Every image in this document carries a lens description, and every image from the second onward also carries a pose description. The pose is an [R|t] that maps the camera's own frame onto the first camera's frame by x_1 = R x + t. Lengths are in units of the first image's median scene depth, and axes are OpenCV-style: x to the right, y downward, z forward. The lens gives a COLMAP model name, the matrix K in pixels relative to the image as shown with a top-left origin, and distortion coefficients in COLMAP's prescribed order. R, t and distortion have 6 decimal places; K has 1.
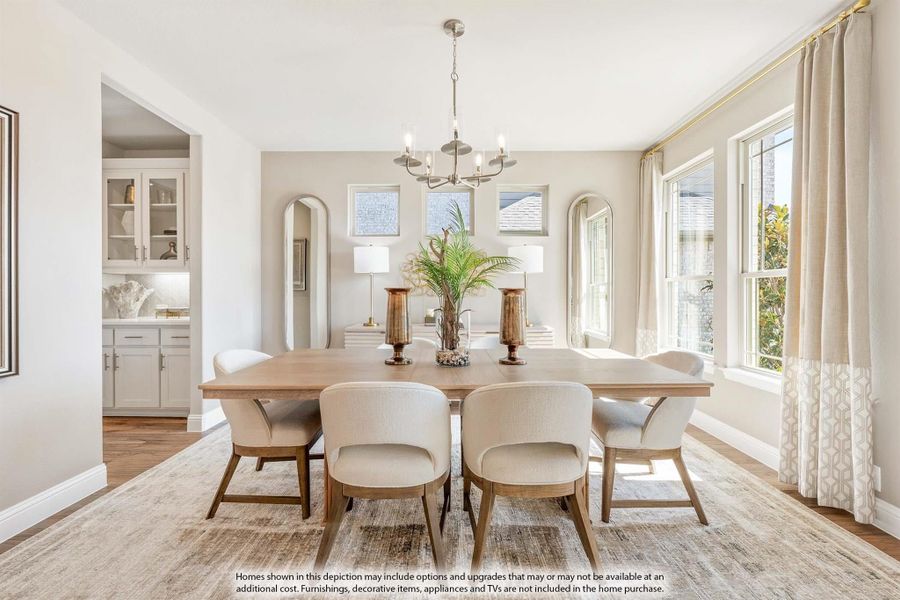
lens RADIAL K [[365.0, 0, 459.4], [0, 365.0, 296.8], [0, 0, 1]] dist [0.000167, -0.000064]
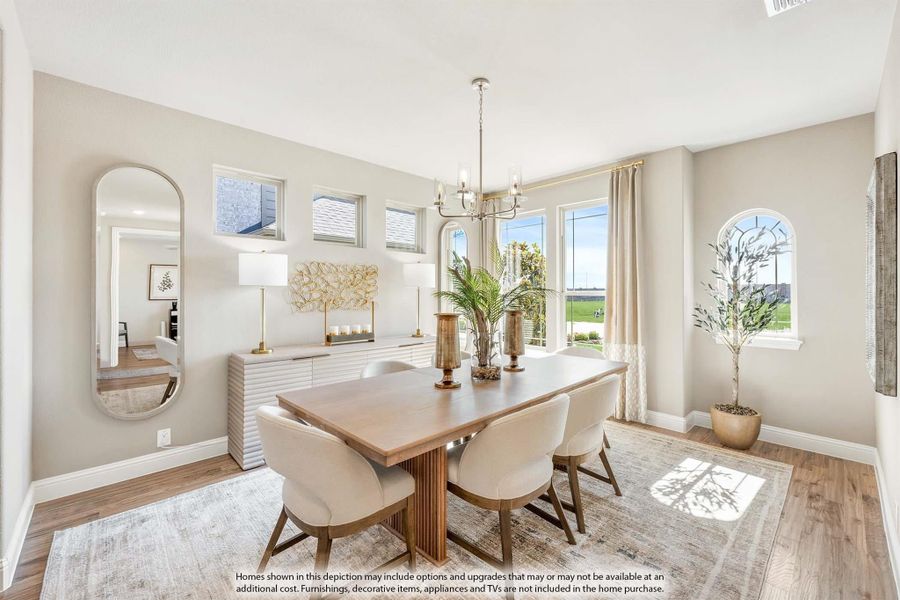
lens RADIAL K [[365.0, 0, 459.4], [0, 365.0, 296.8], [0, 0, 1]] dist [0.000167, -0.000064]
pose [[0.714449, -0.008206, 0.699639, -0.861245], [0.006094, 0.999966, 0.005506, -0.076828], [-0.699661, 0.000330, 0.714475, 0.239145]]
